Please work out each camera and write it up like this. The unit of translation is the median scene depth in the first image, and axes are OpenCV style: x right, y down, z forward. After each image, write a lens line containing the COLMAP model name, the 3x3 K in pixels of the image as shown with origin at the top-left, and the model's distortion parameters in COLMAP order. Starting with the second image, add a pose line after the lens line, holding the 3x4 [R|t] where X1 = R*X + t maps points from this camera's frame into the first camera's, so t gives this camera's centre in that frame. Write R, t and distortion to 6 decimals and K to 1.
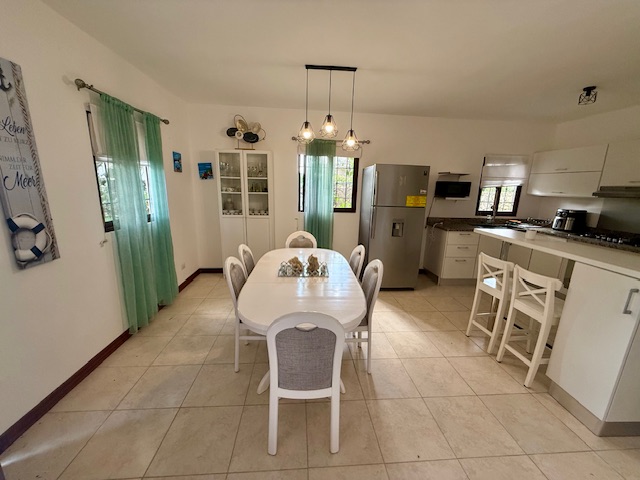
lens RADIAL K [[255.0, 0, 318.2], [0, 255.0, 240.1], [0, 0, 1]] dist [0.000425, -0.000245]
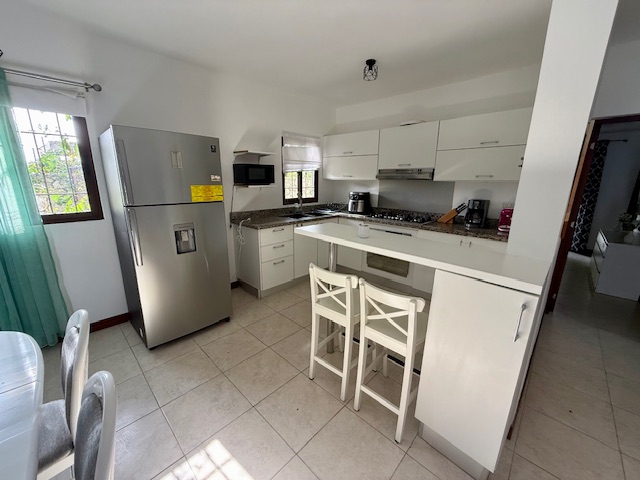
lens RADIAL K [[255.0, 0, 318.2], [0, 255.0, 240.1], [0, 0, 1]] dist [0.000425, -0.000245]
pose [[0.746841, -0.178197, 0.640682, 0.149370], [0.149413, 0.983761, 0.099450, -0.054519], [-0.648000, 0.021453, 0.761338, 0.309709]]
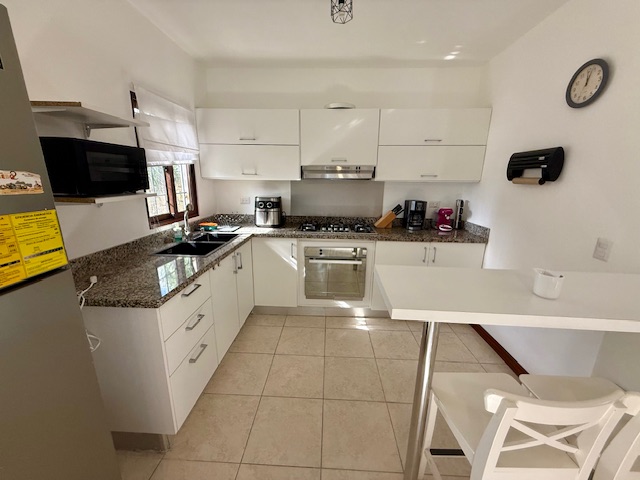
lens RADIAL K [[255.0, 0, 318.2], [0, 255.0, 240.1], [0, 0, 1]] dist [0.000425, -0.000245]
pose [[0.127552, -0.261794, 0.956658, 0.261966], [0.197694, 0.951893, 0.234131, -0.146404], [-0.971930, 0.159262, 0.173171, 0.752353]]
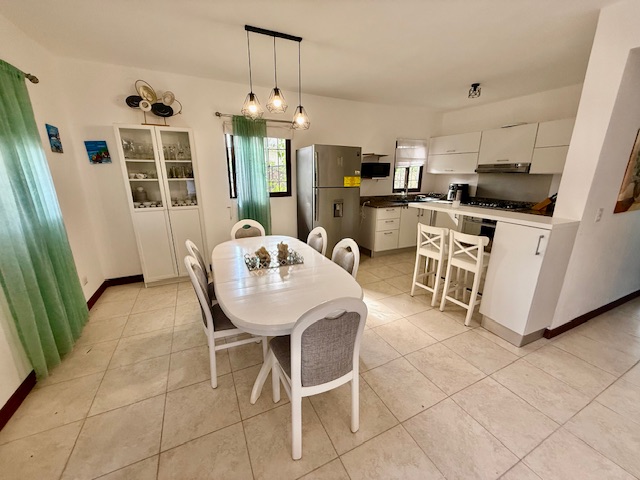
lens RADIAL K [[255.0, 0, 318.2], [0, 255.0, 240.1], [0, 0, 1]] dist [0.000425, -0.000245]
pose [[0.930436, -0.117330, 0.347164, -0.132303], [0.098548, 0.992572, 0.071338, -0.001336], [-0.352956, -0.032163, 0.935087, 0.053208]]
